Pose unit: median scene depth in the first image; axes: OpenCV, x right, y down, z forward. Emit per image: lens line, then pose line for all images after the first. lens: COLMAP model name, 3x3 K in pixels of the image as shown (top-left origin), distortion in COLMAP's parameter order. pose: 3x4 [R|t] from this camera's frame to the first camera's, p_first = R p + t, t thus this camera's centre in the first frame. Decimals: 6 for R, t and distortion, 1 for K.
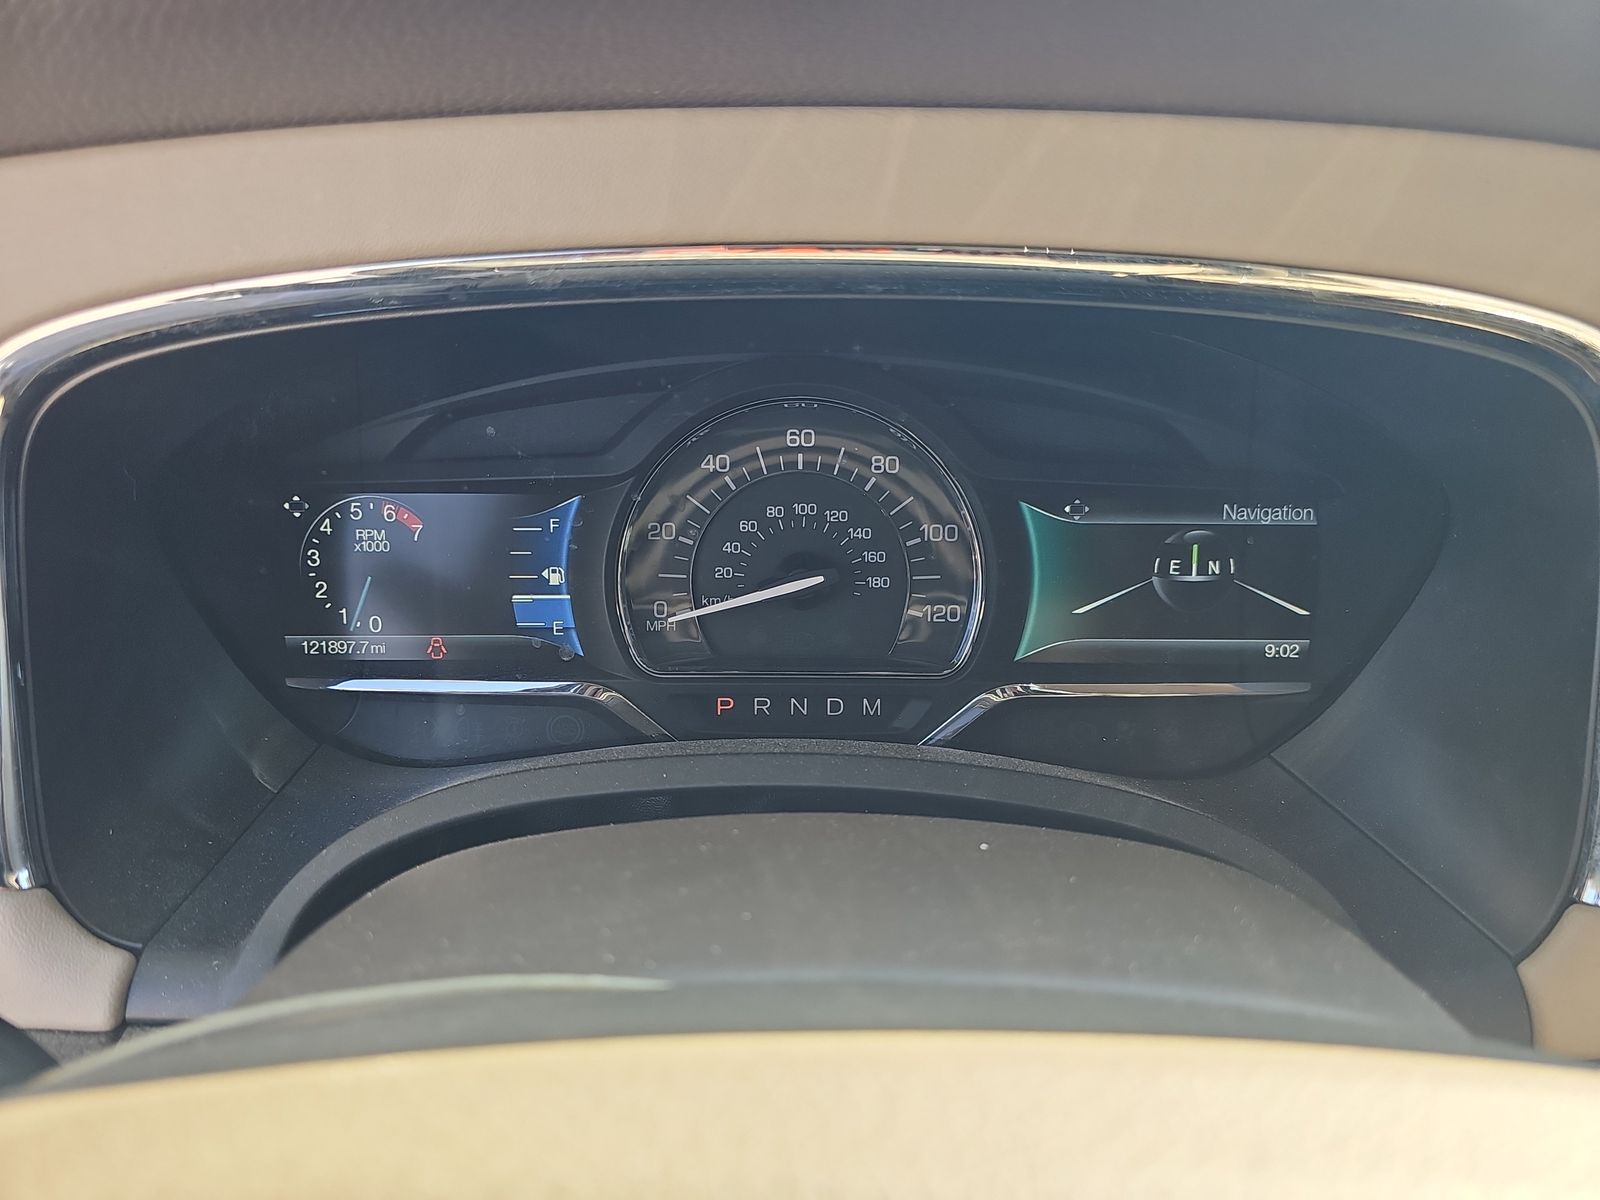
lens RADIAL K [[1063.9, 0, 799.6], [0, 1063.9, 593.9], [0, 0, 1]] dist [0.030943, -0.018921]
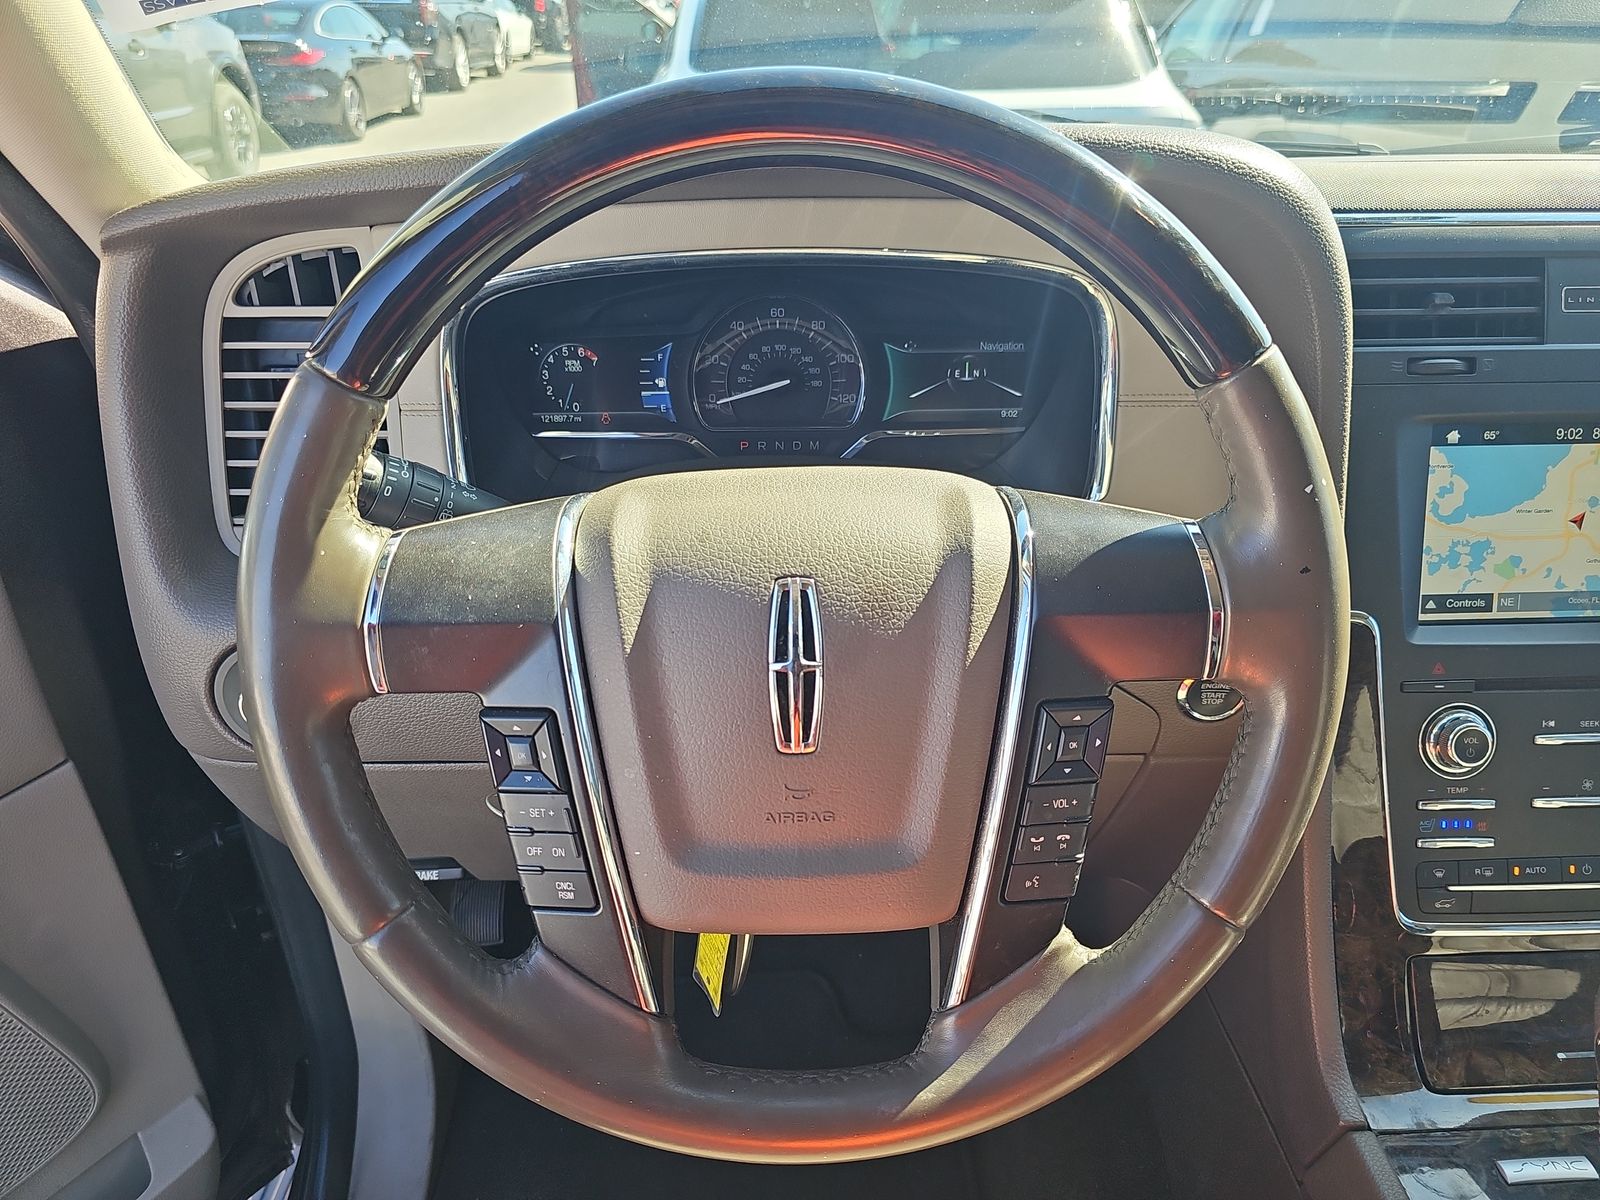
lens RADIAL K [[1063.9, 0, 804.1], [0, 1063.9, 609.0], [0, 0, 1]] dist [0.030943, -0.018921]
pose [[0.999787, -0.017163, 0.011497, 0.018525], [0.014862, 0.984151, 0.176708, 0.055773], [-0.014348, -0.176499, 0.984196, -1.138487]]
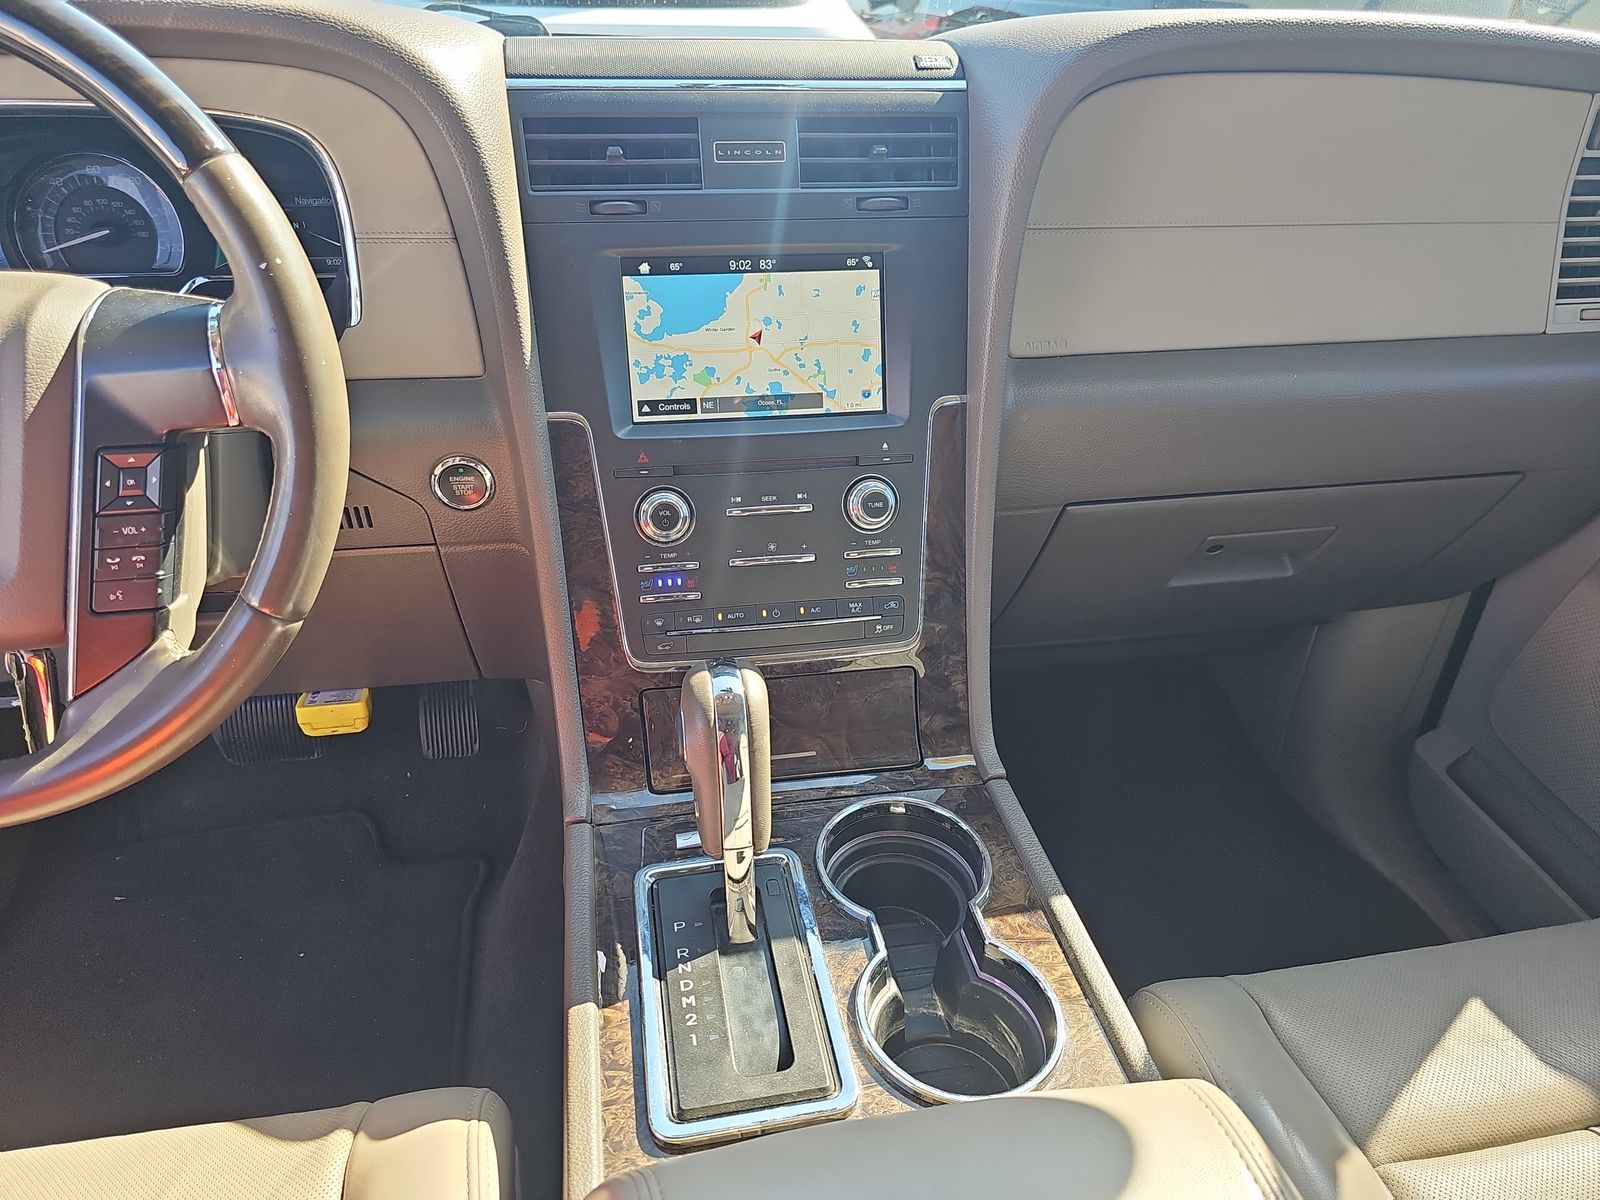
lens RADIAL K [[1063.9, 0, 795.8], [0, 1063.9, 611.7], [0, 0, 1]] dist [0.030943, -0.018921]
pose [[0.987428, -0.072466, 0.140482, 1.098223], [0.037741, 0.971103, 0.235658, 0.291176], [-0.153500, -0.227393, 0.961629, -1.672384]]
